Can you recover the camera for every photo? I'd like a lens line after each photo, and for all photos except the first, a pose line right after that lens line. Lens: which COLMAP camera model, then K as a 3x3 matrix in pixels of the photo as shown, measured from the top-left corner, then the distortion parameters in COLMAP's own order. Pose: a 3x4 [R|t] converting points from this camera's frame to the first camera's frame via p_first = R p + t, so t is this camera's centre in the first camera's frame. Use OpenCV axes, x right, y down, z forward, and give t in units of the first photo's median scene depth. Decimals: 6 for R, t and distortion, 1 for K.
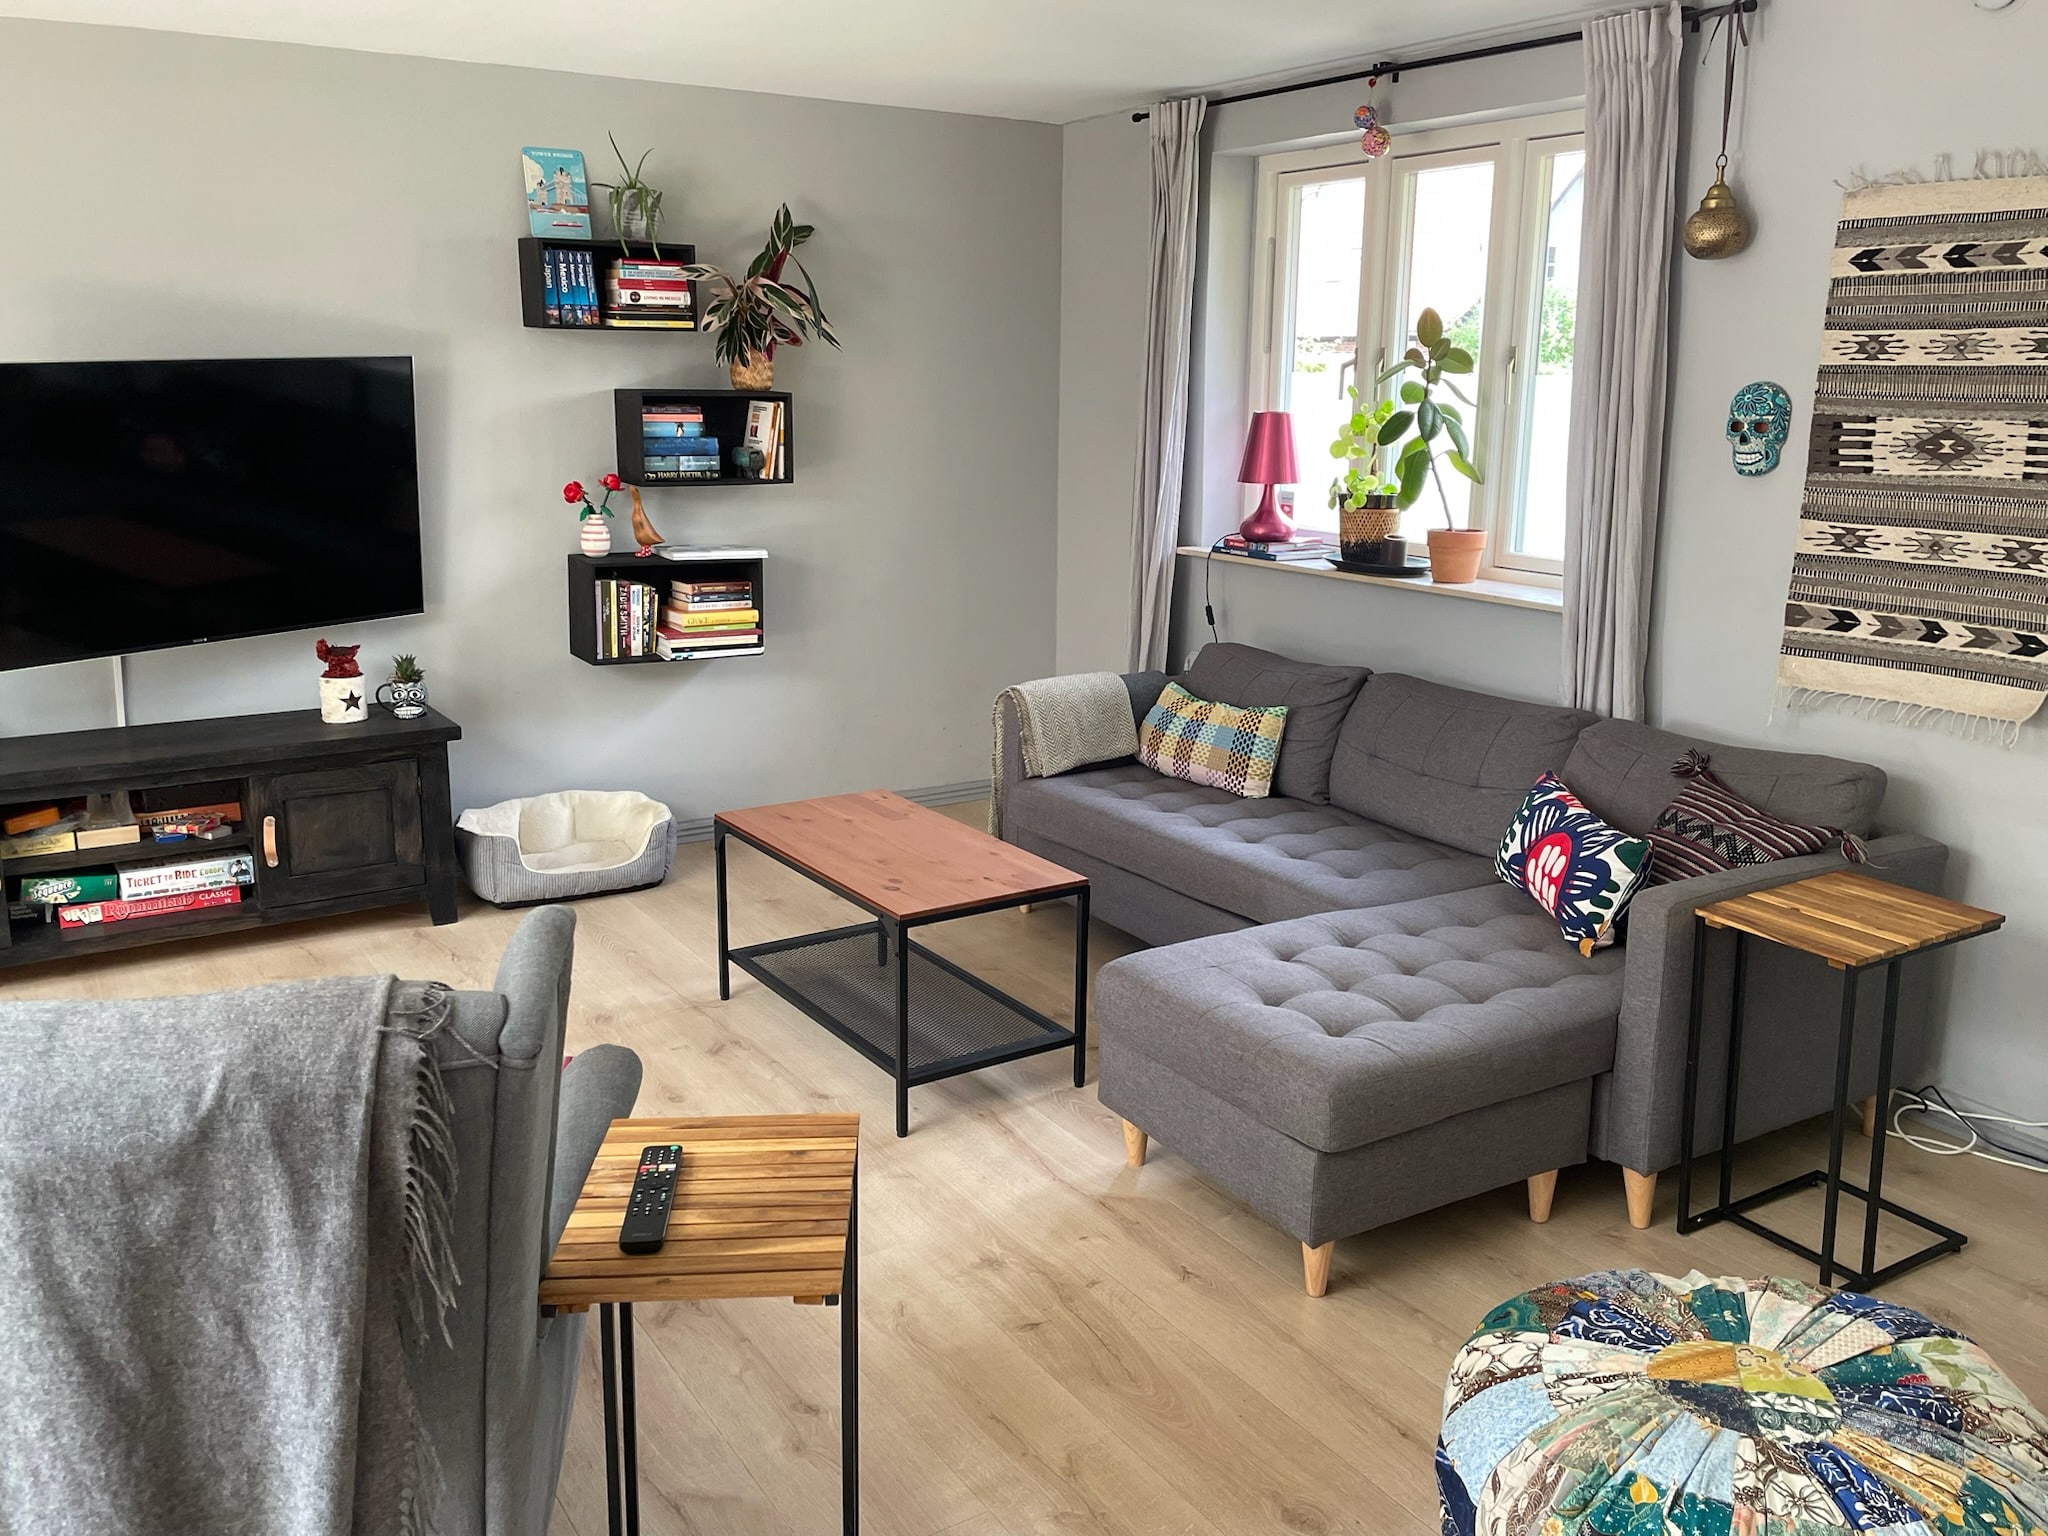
lens RADIAL K [[1682.7, 0, 1042.4], [0, 1682.7, 745.6], [0, 0, 1]] dist [0.109601, -0.146153]
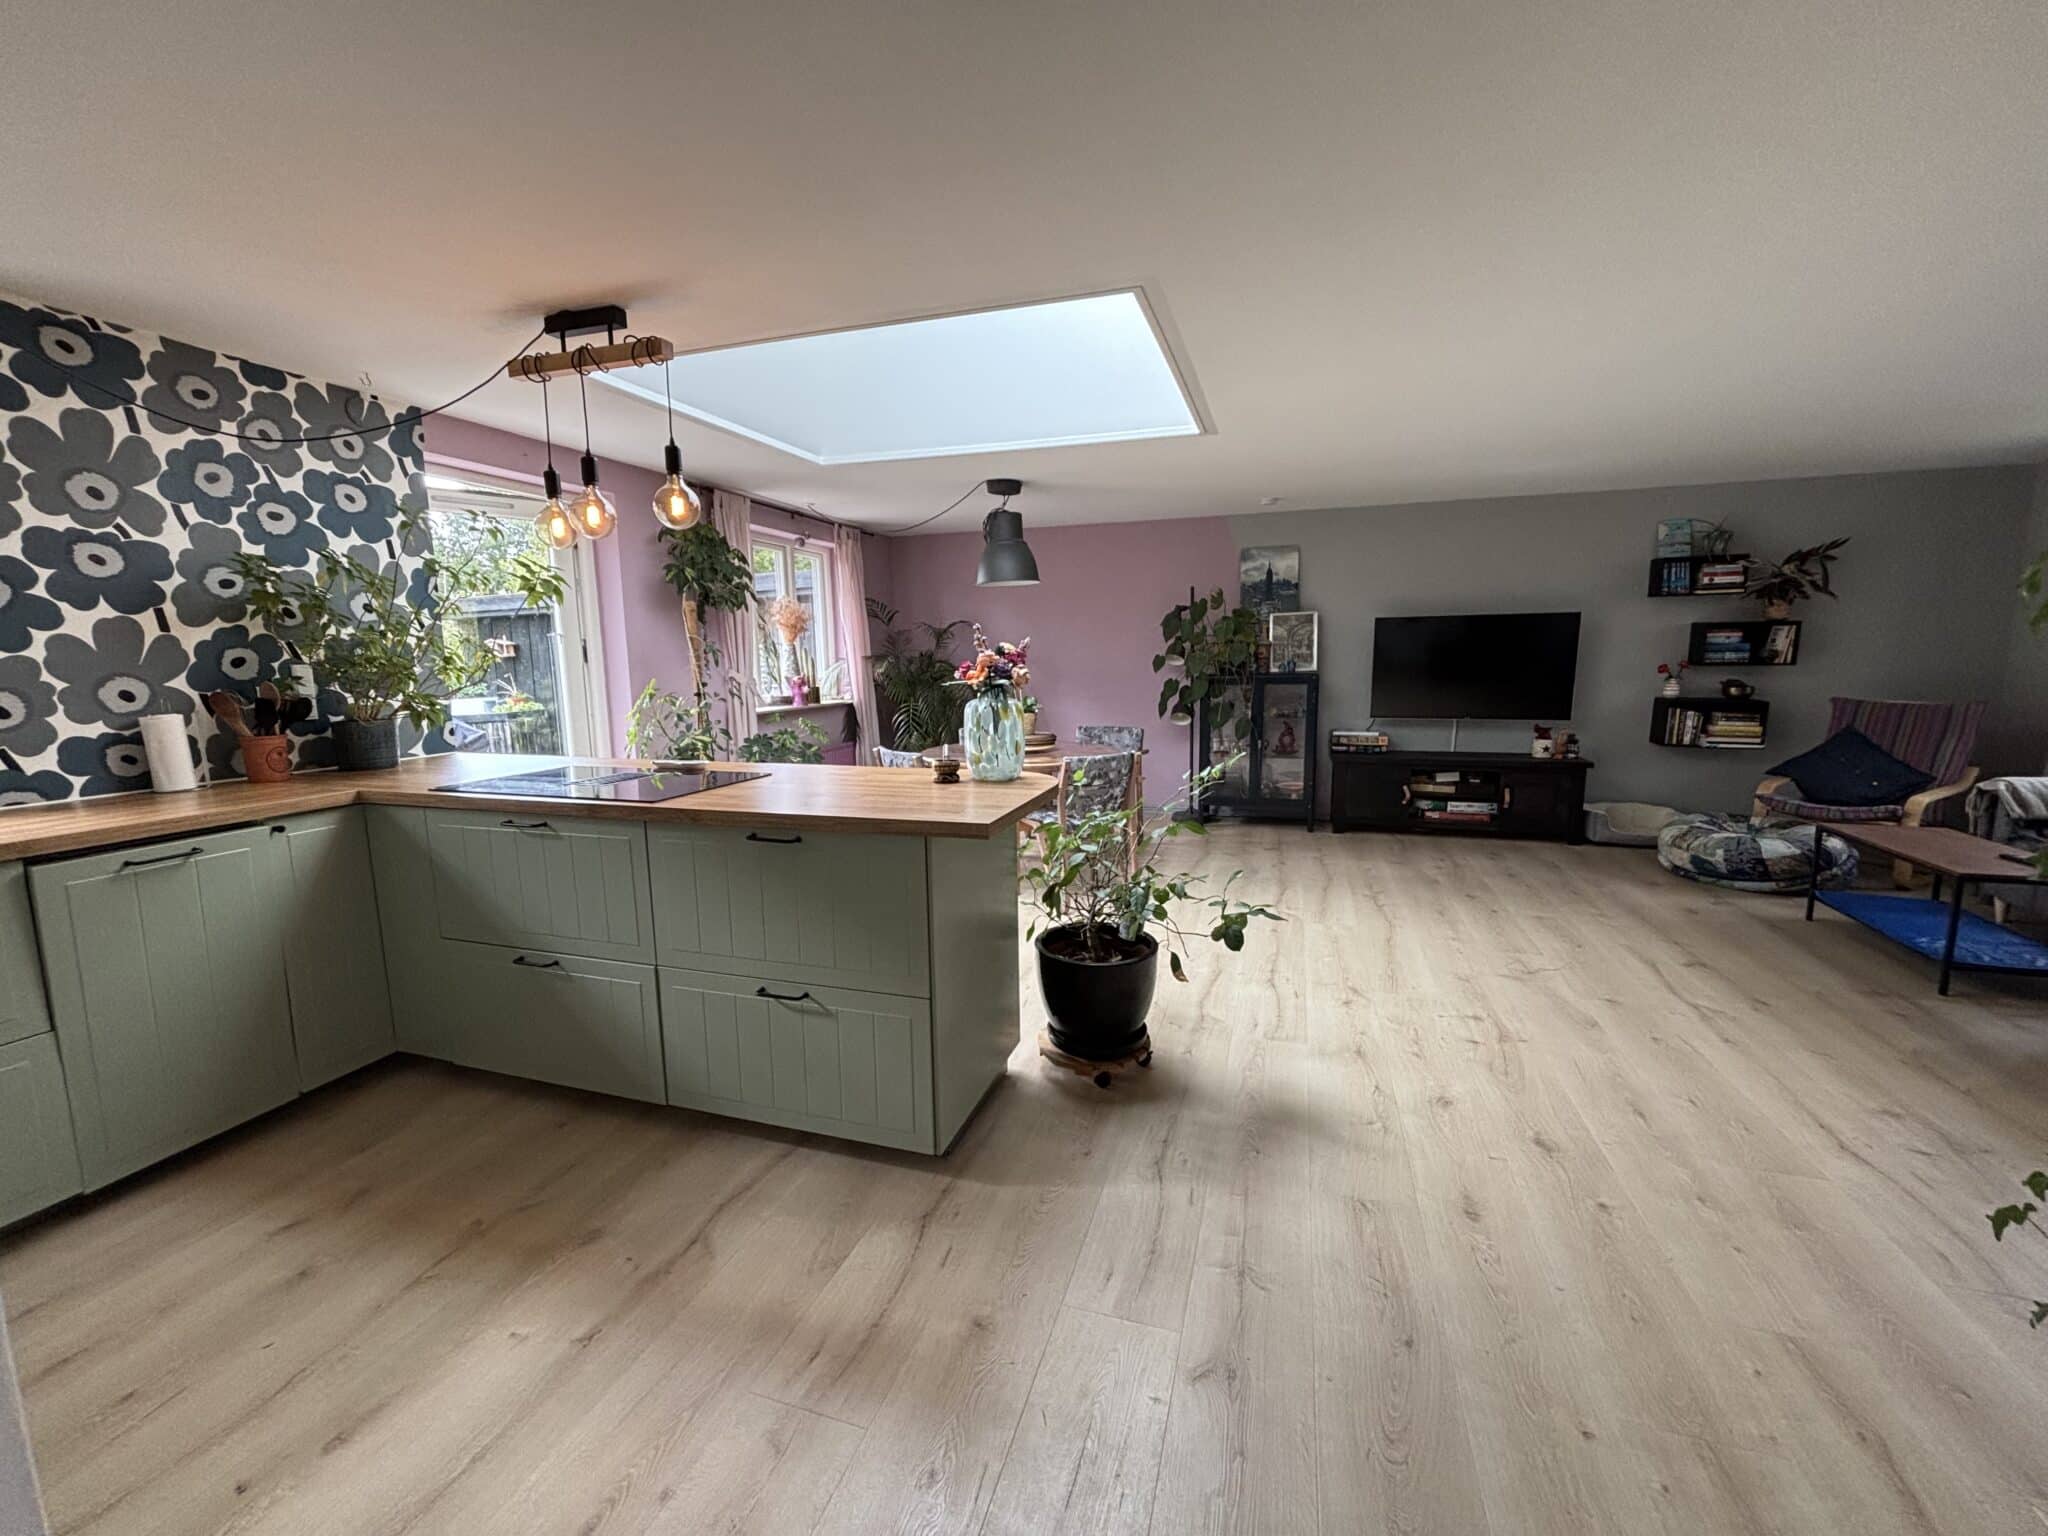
lens RADIAL K [[821.8, 0, 1024.0], [0, 821.8, 768.0], [0, 0, 1]] dist [0.007968, -0.004186]
pose [[0.629175, 0.086759, -0.772407, 0.059572], [-0.146788, 0.989132, -0.008467, 0.152968], [0.763277, 0.118707, 0.635072, -0.426089]]
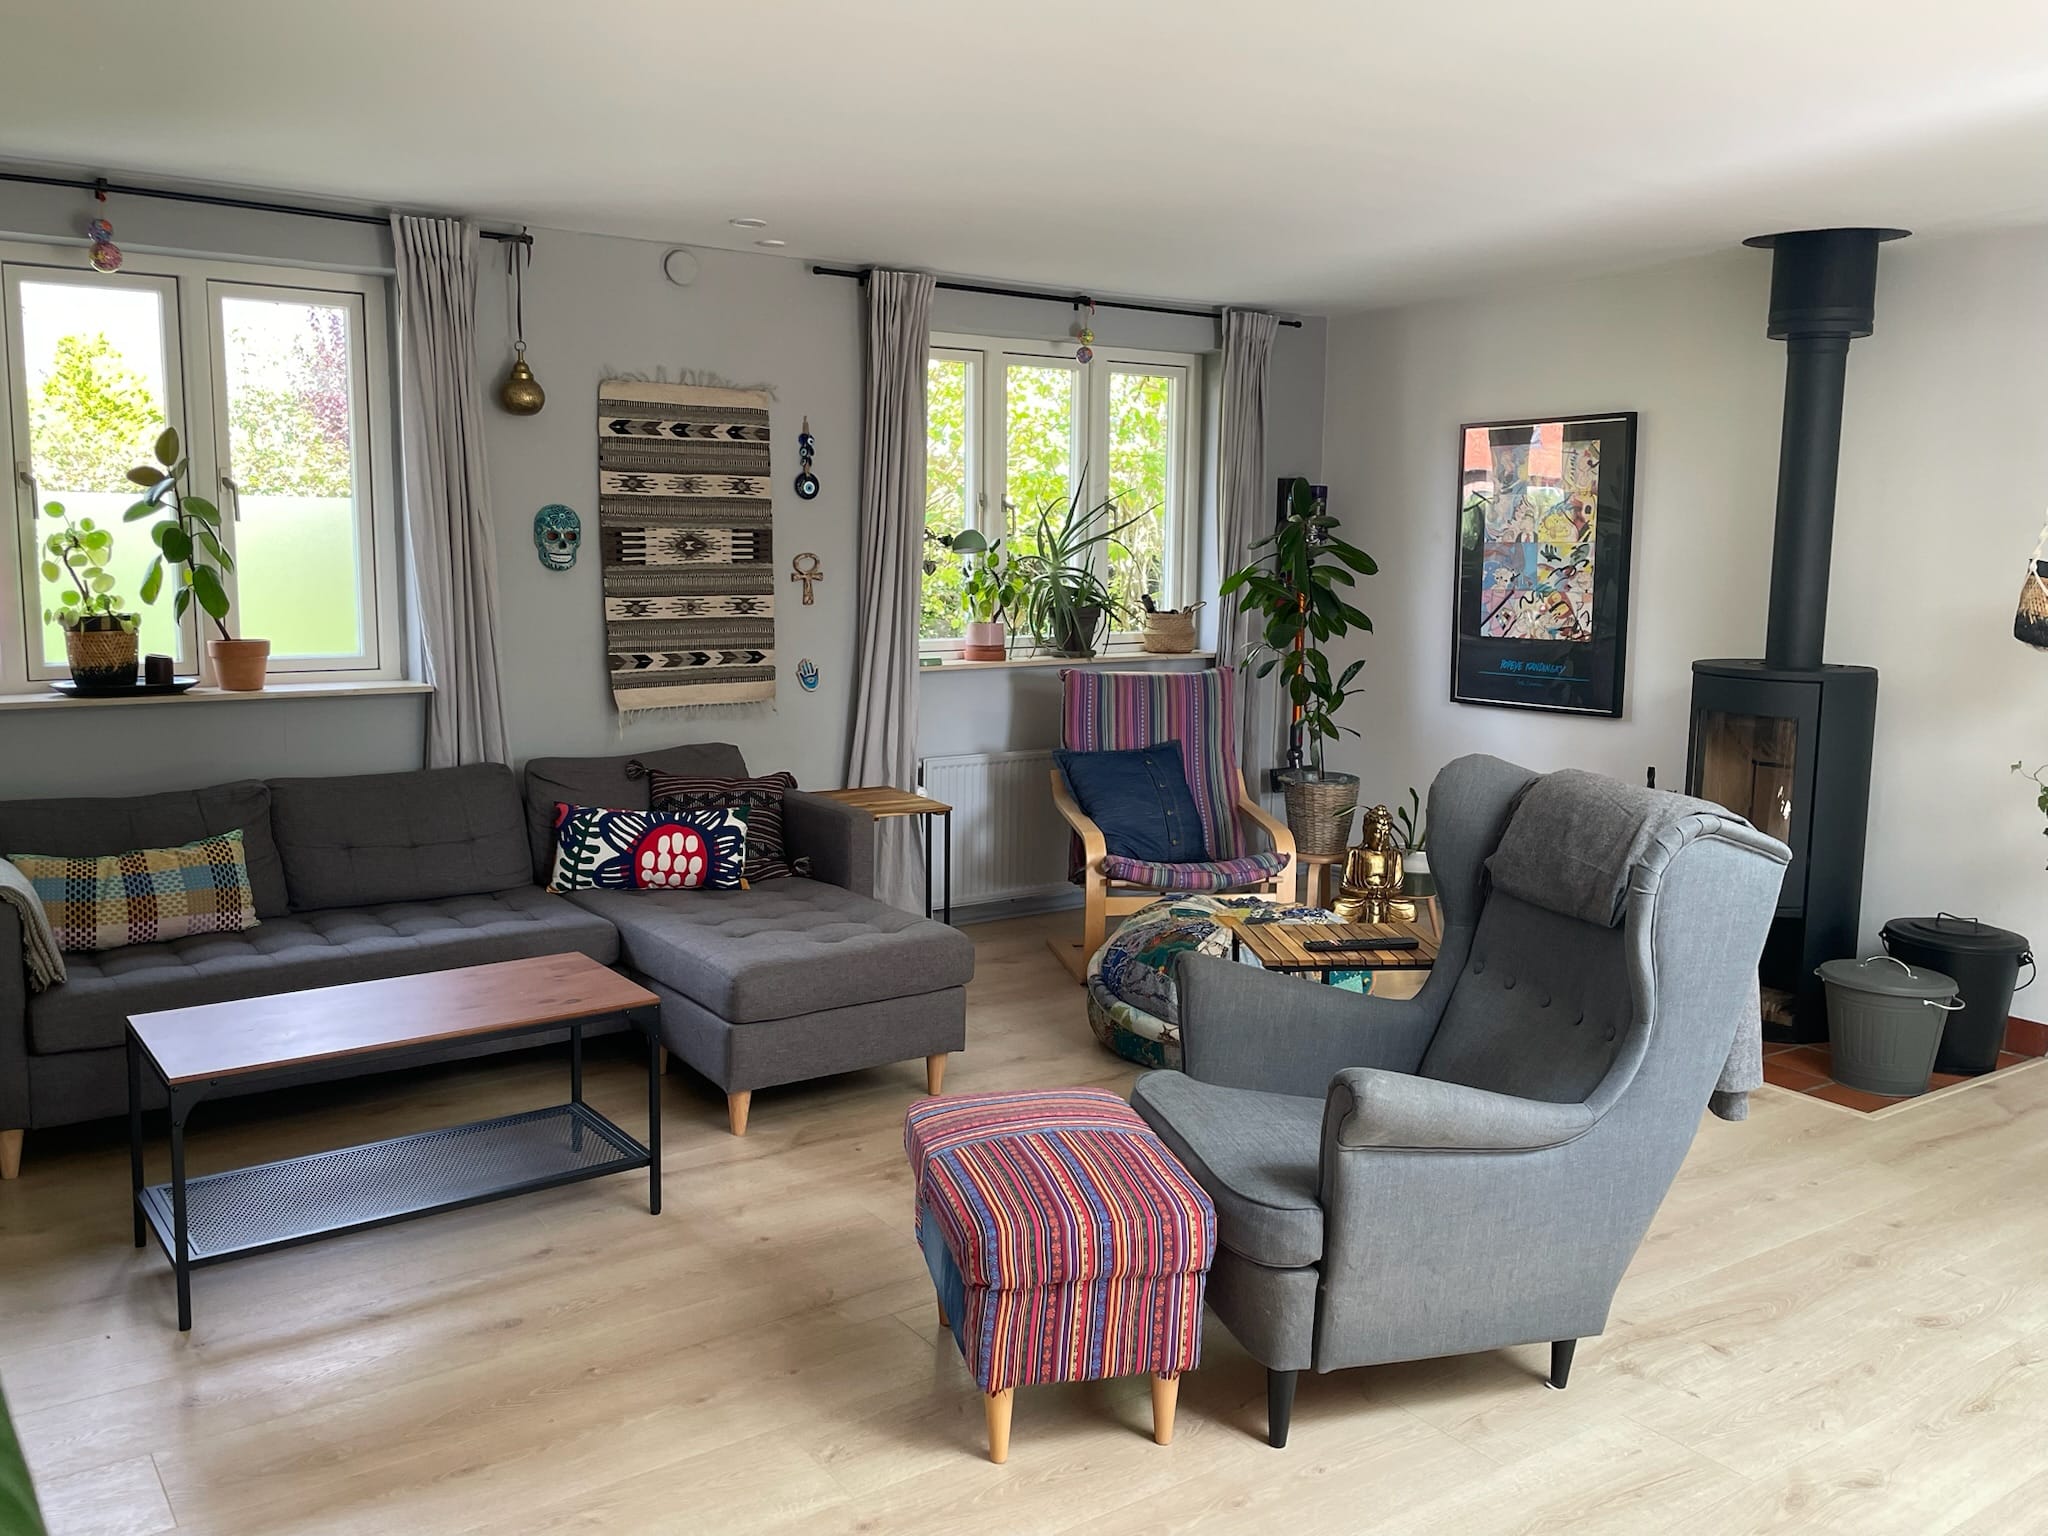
lens RADIAL K [[1686.1, 0, 1036.0], [0, 1686.1, 762.9], [0, 0, 1]] dist [0.106048, -0.154778]
pose [[-0.040330, -0.149672, 0.987913, -1.017943], [0.205350, 0.966370, 0.154791, -0.143139], [-0.977857, 0.209111, -0.008239, 0.672031]]
